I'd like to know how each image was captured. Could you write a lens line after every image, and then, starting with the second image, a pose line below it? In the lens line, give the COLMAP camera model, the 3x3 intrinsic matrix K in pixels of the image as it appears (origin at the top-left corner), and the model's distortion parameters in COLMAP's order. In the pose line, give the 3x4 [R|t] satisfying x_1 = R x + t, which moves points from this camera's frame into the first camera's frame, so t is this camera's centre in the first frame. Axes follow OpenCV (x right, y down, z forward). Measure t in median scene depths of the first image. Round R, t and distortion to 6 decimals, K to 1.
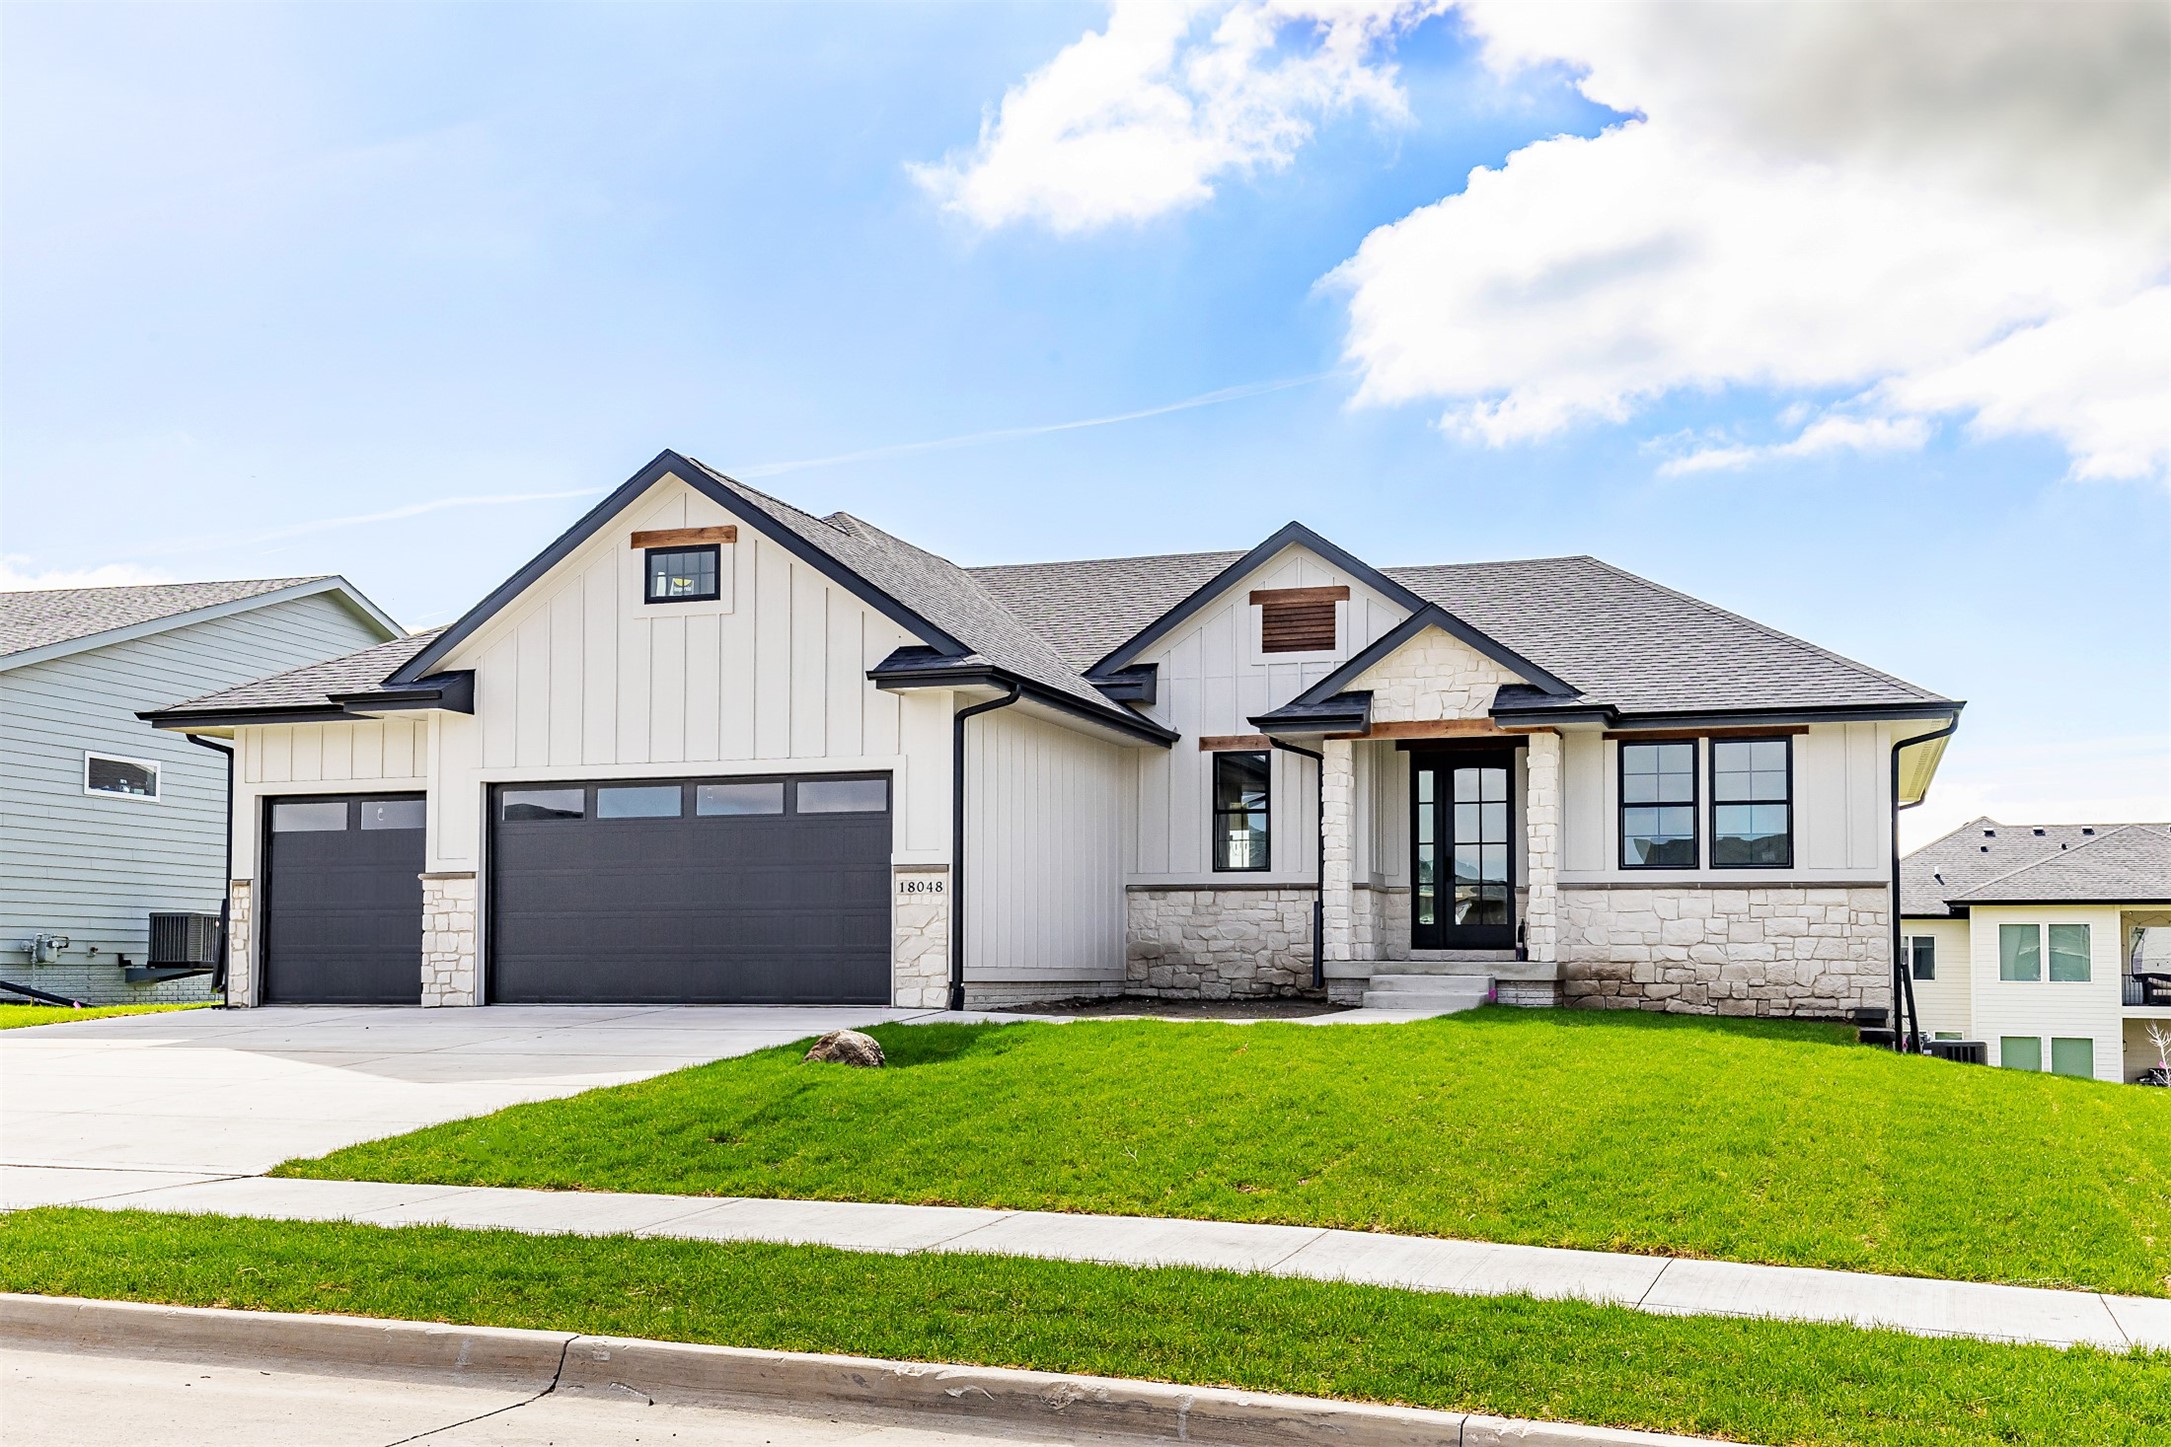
lens RADIAL K [[1895.1, 0, 1086.9], [0, 1895.1, 726.9], [0, 0, 1]] dist [0.090245, -0.007471]
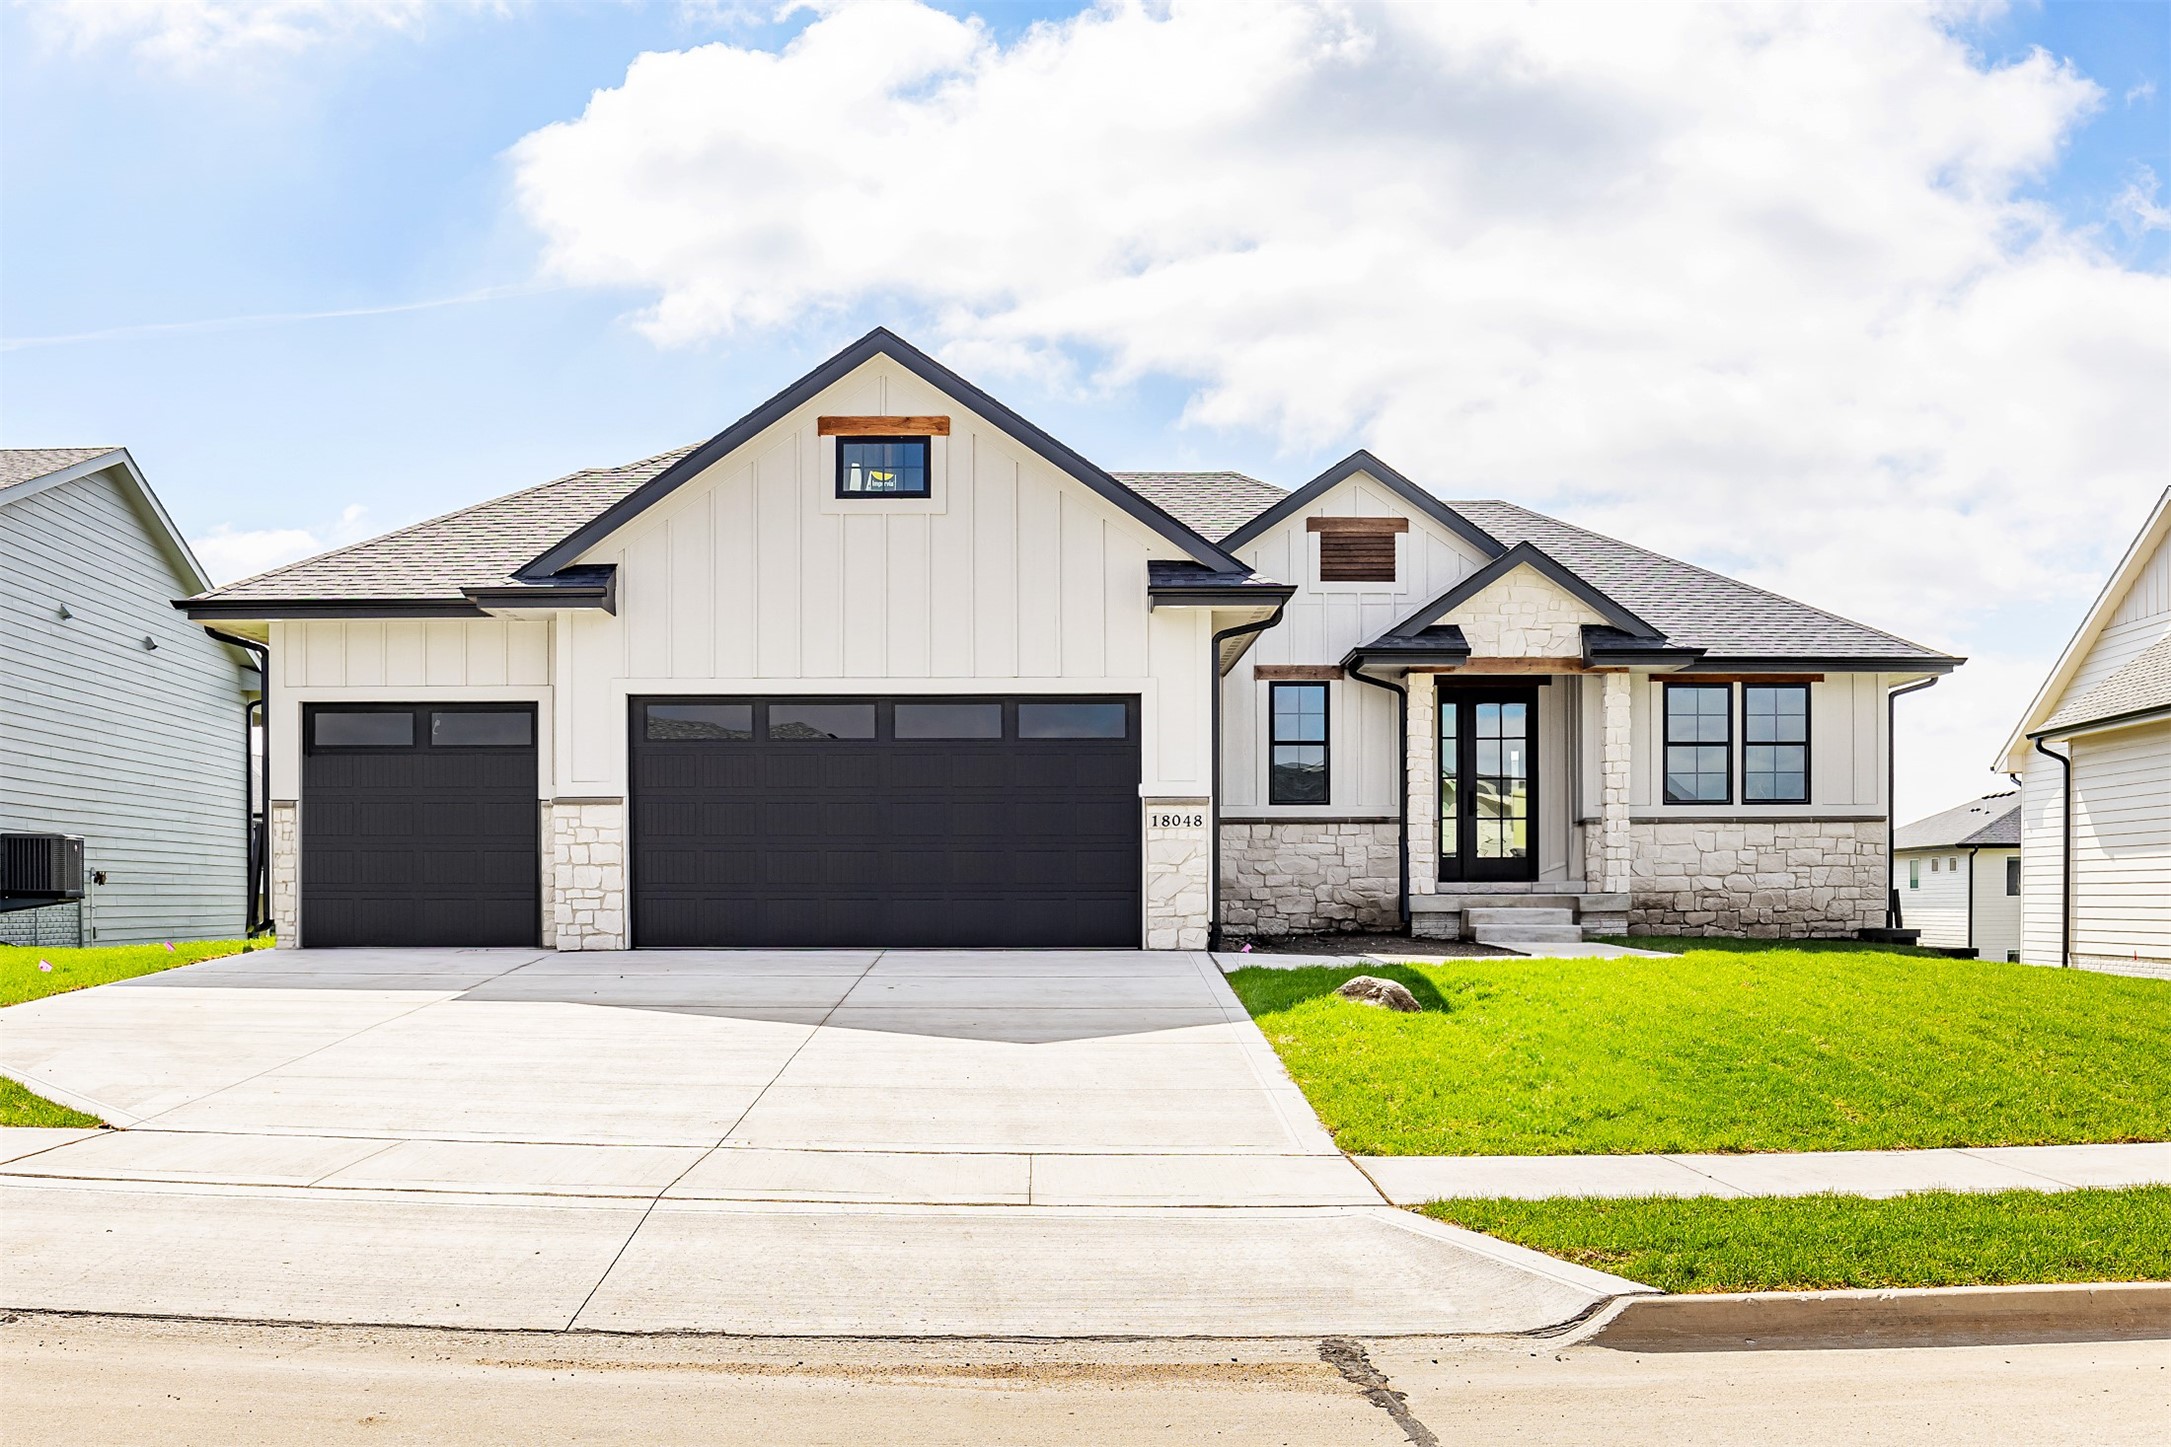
lens RADIAL K [[1926.2, 0, 1085.1], [0, 1926.2, 735.4], [0, 0, 1]] dist [-0.136358, 0.012677]
pose [[0.953469, 0.019598, 0.300855, -0.351057], [-0.032638, 0.998730, 0.038380, 0.006805], [-0.299721, -0.046413, 0.952897, 0.100045]]
